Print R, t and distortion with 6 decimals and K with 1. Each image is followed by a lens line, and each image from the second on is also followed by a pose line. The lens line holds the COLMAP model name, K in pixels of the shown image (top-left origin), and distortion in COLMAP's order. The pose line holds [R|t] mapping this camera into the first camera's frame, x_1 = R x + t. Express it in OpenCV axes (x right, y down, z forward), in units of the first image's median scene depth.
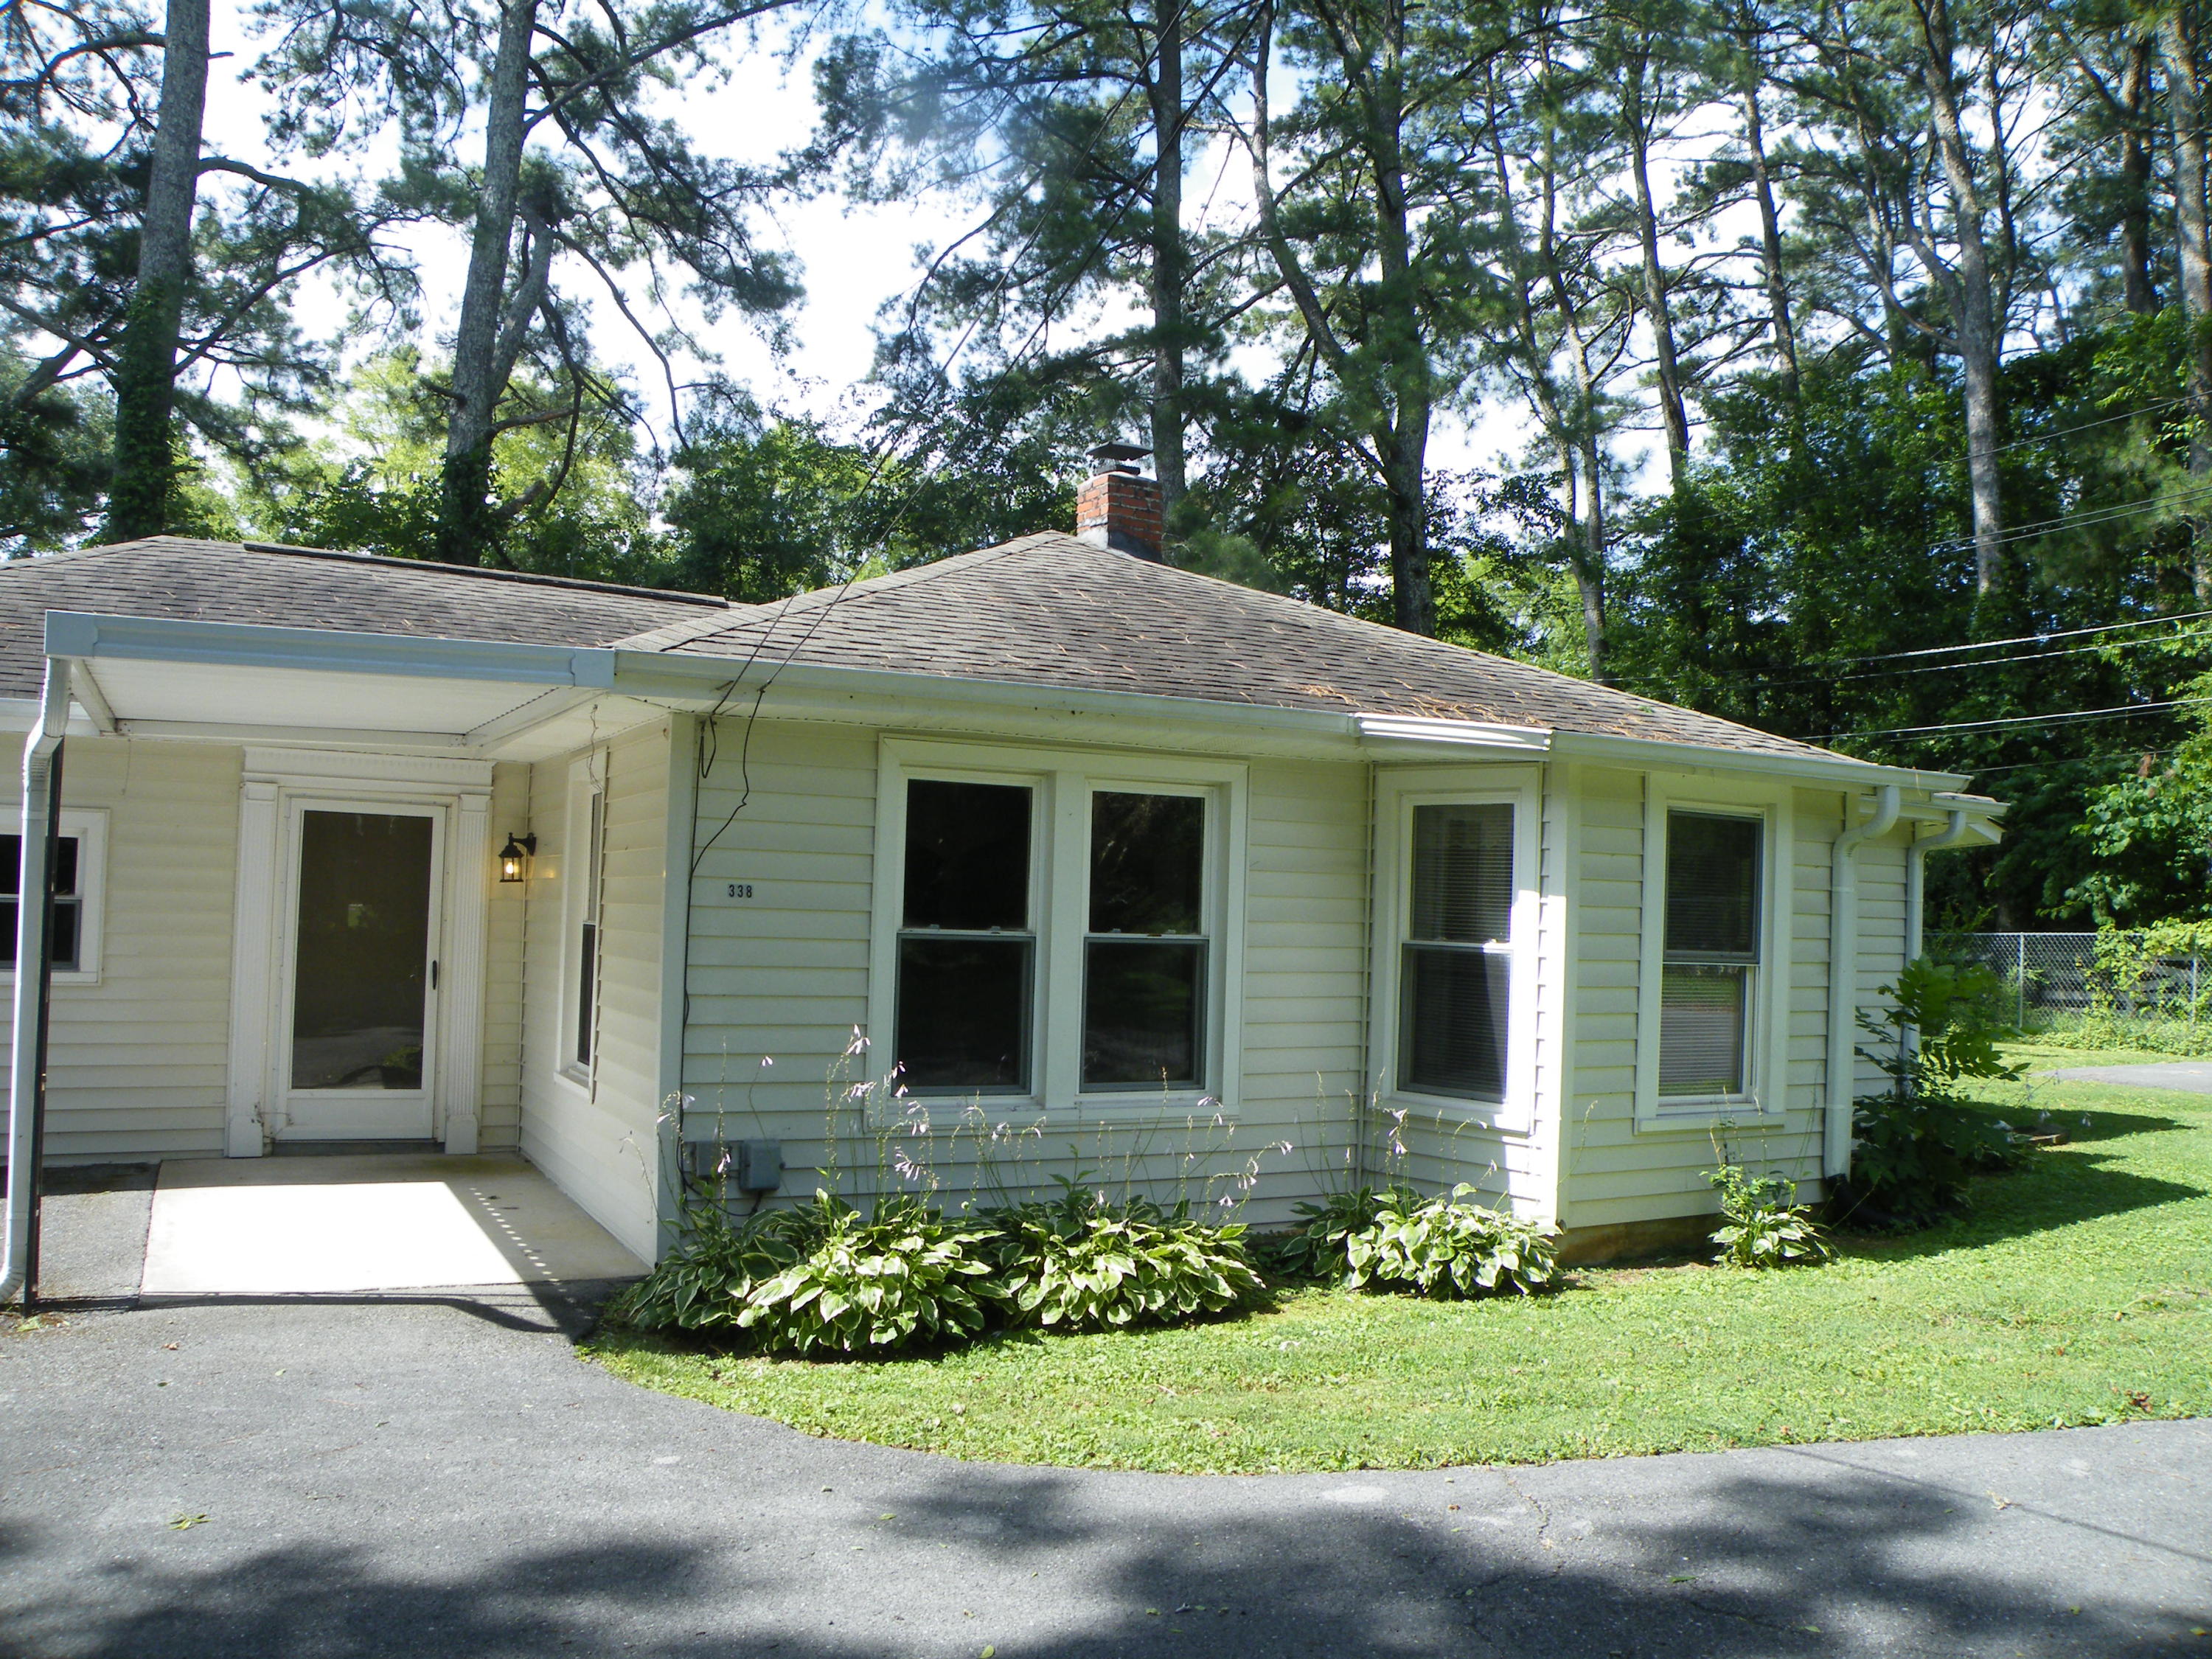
lens RADIAL K [[1760.4, 0, 1120.1], [0, 1760.4, 837.1], [0, 0, 1]] dist [-0.168721, 0.152274]
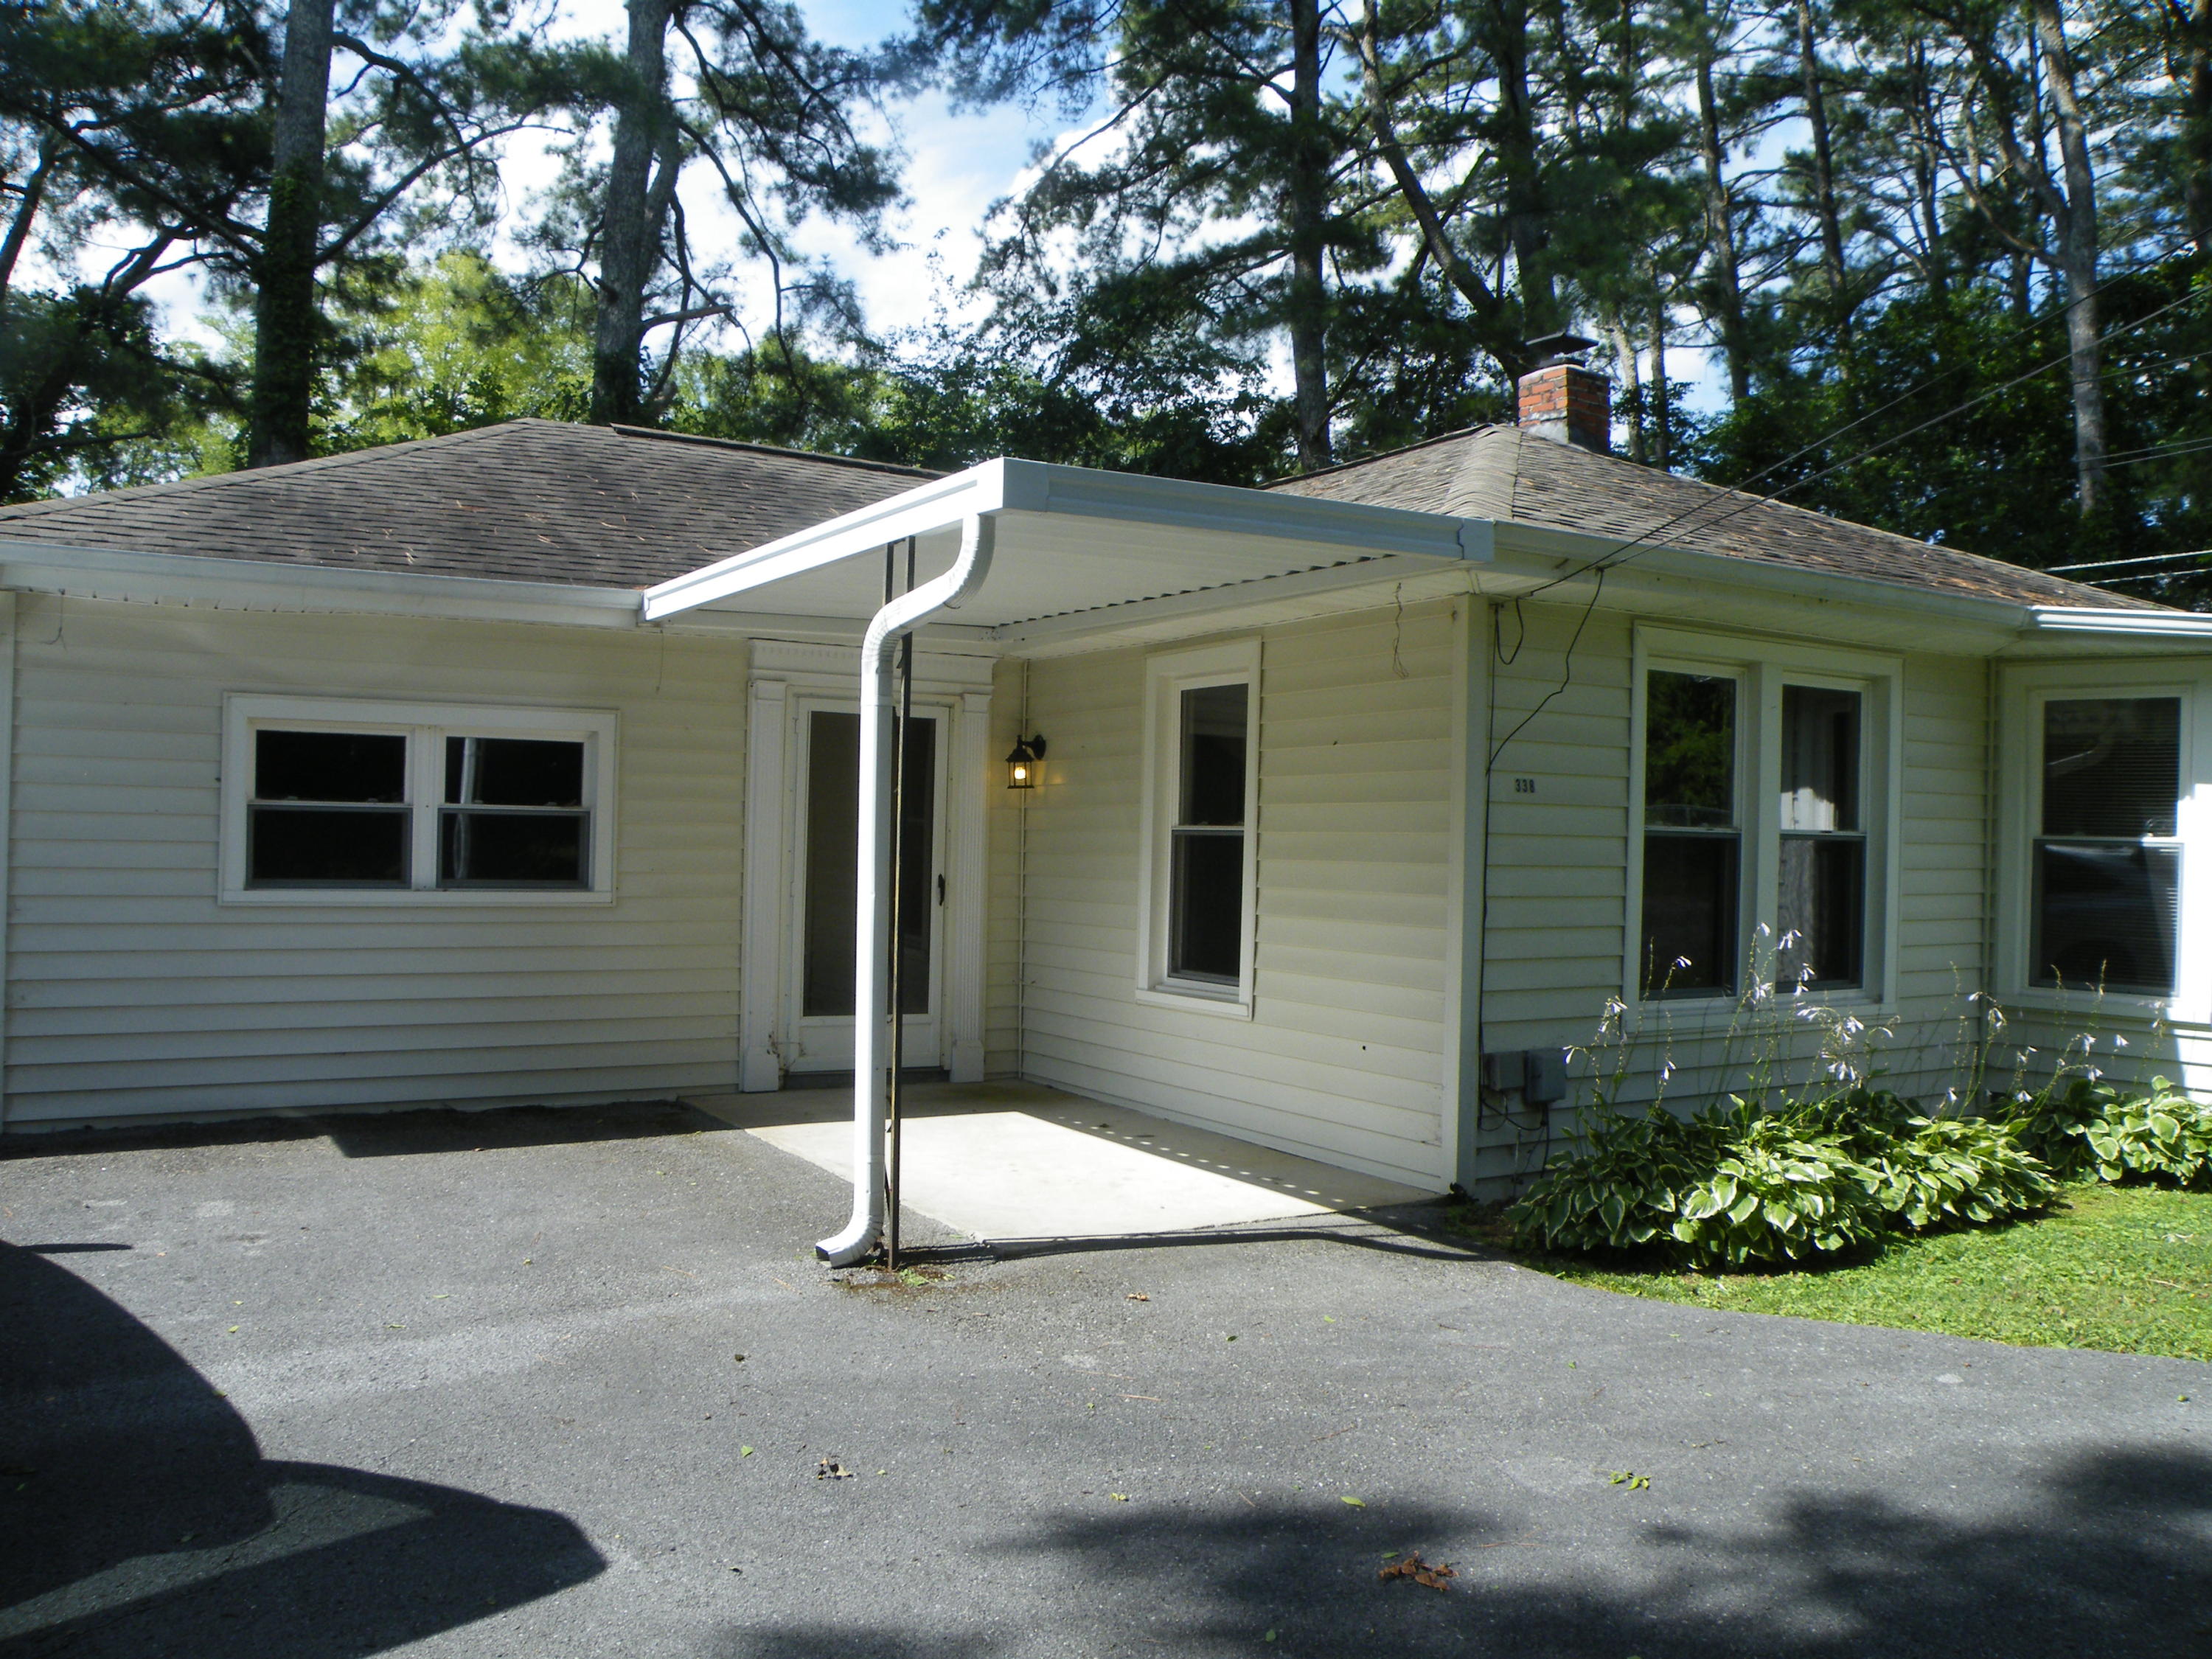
lens RADIAL K [[1757.5, 0, 1106.0], [0, 1757.5, 829.5], [0, 0, 1]] dist [-0.162721, 0.153199]
pose [[0.998337, -0.009457, 0.056860, -0.363585], [0.007294, 0.999246, 0.038127, 0.012646], [-0.057178, -0.037649, 0.997654, 0.056801]]
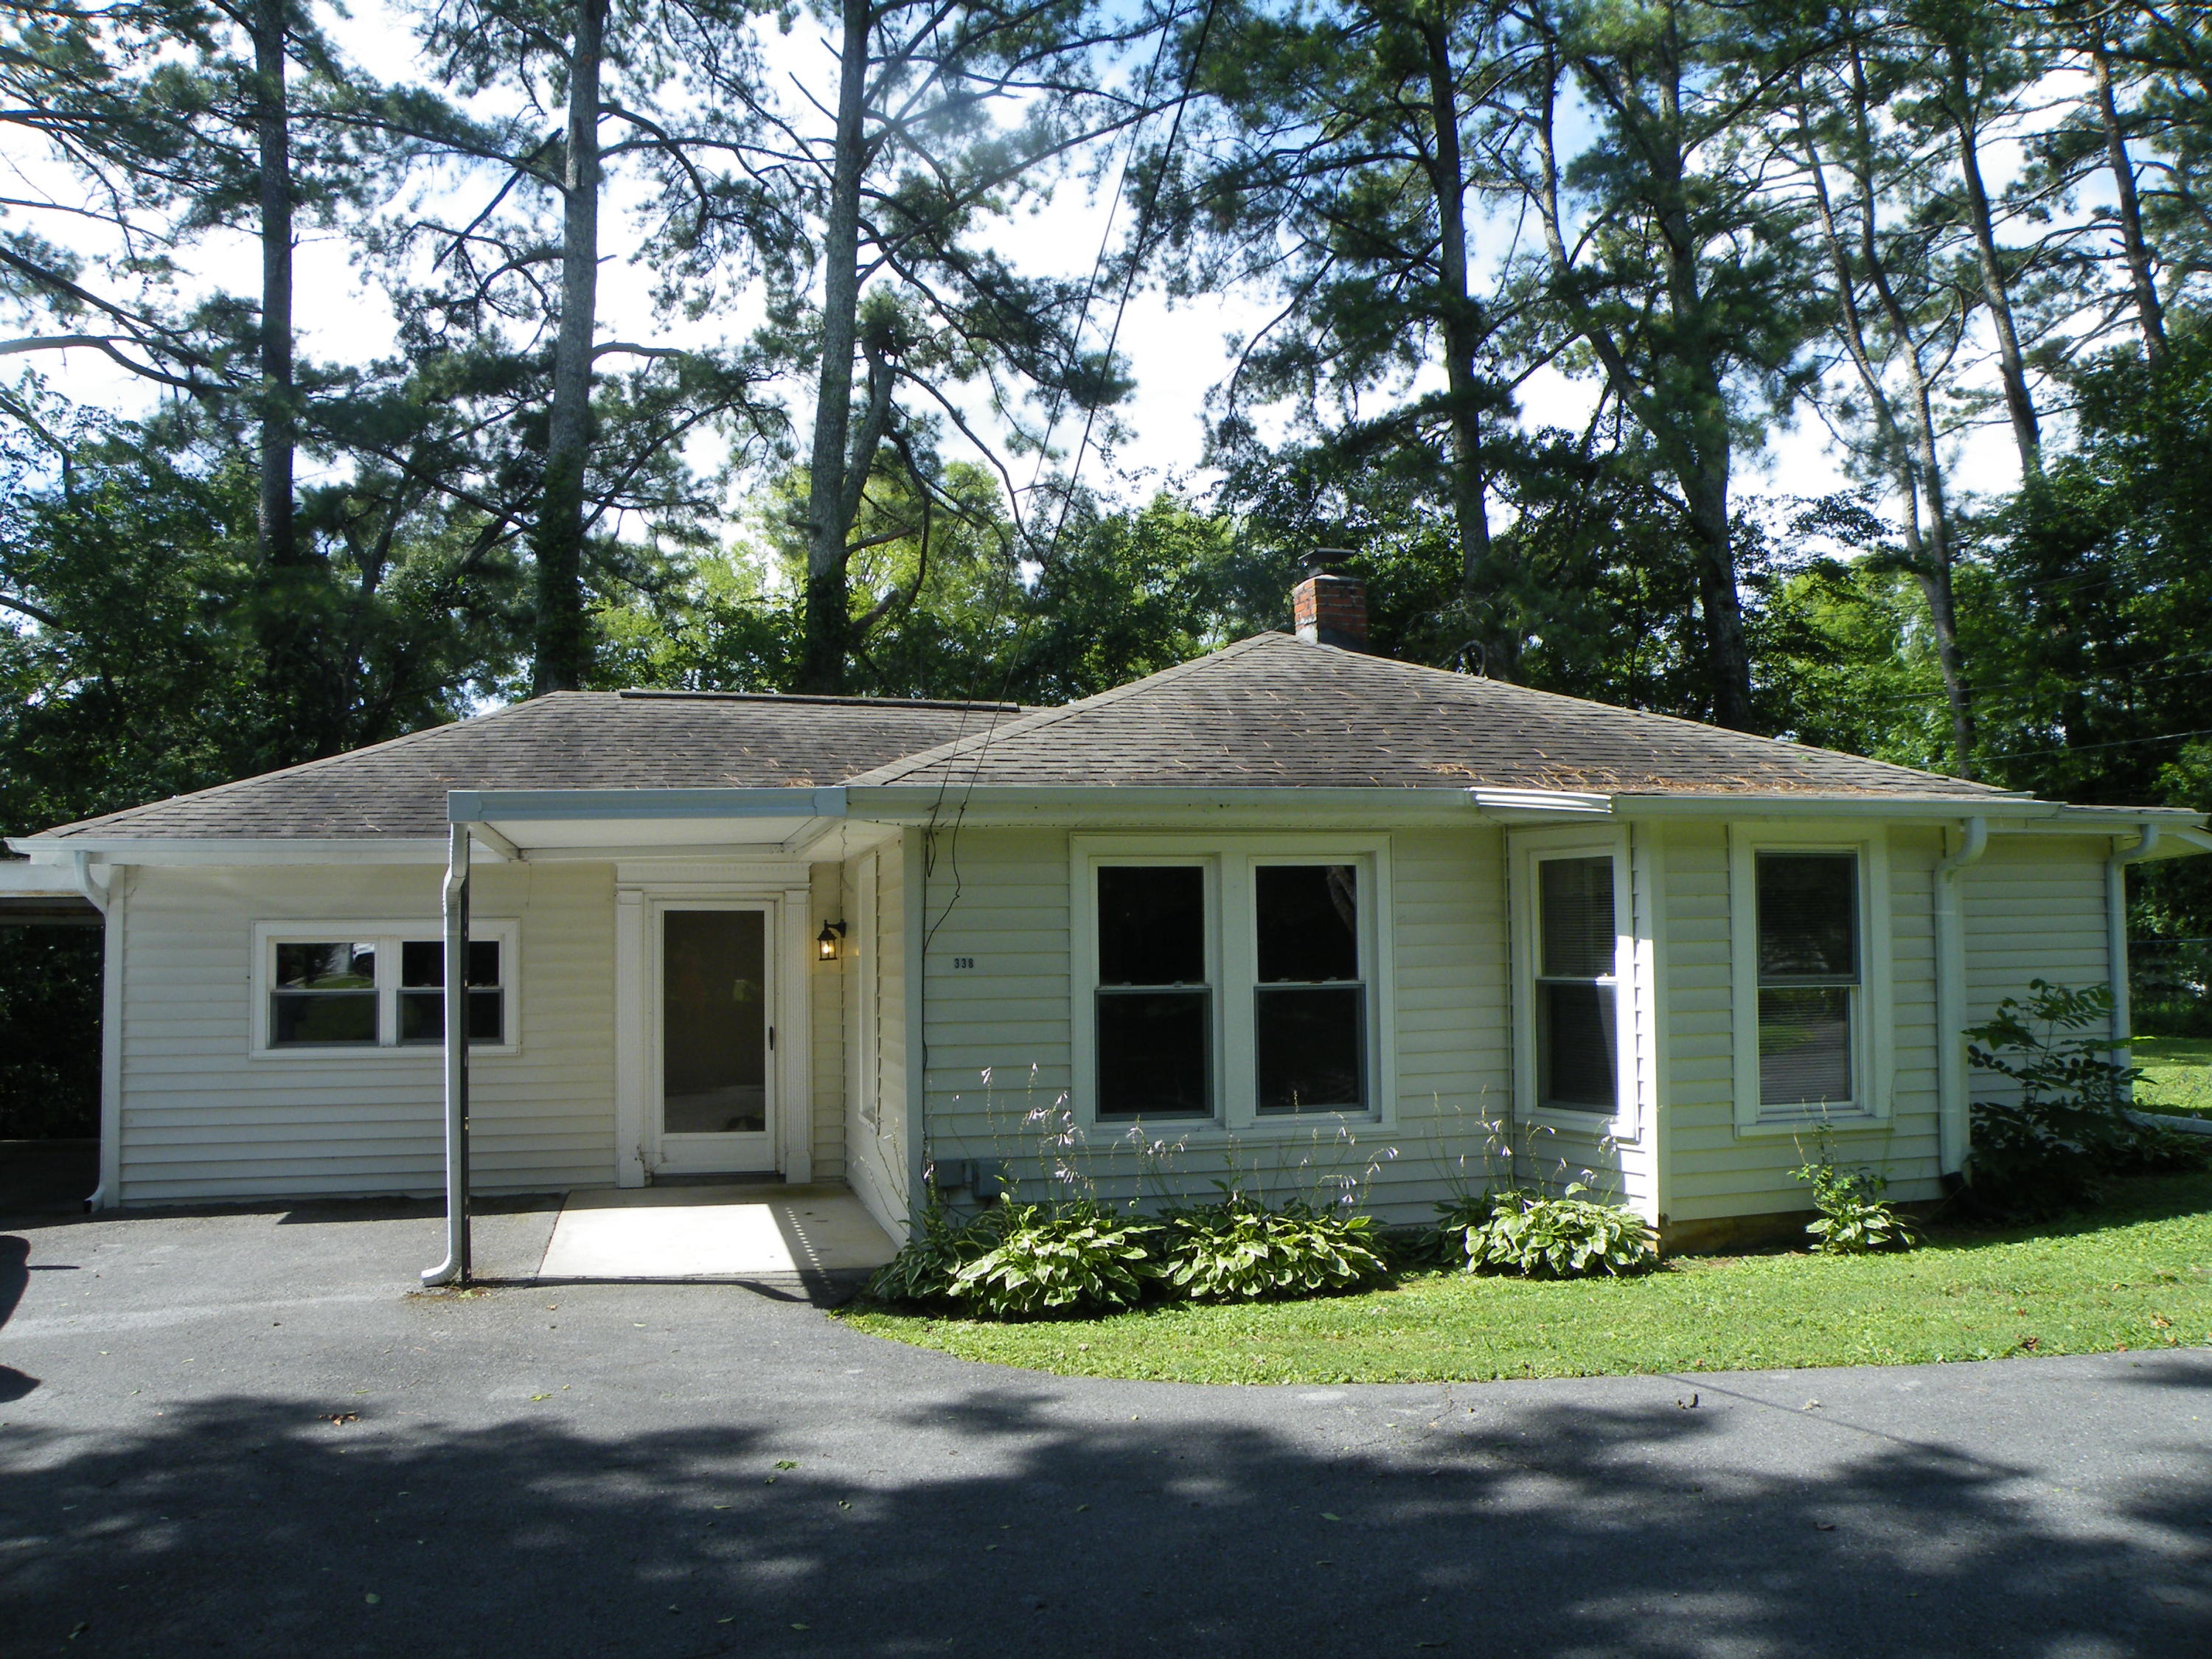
lens RADIAL K [[1778.9, 0, 1118.4], [0, 1778.9, 835.3], [0, 0, 1]] dist [-0.164454, 0.158125]
pose [[0.969740, -0.061061, -0.236382, 0.150483], [0.054936, 0.997963, -0.032420, -0.010401], [0.237881, 0.018453, 0.971119, -0.173032]]
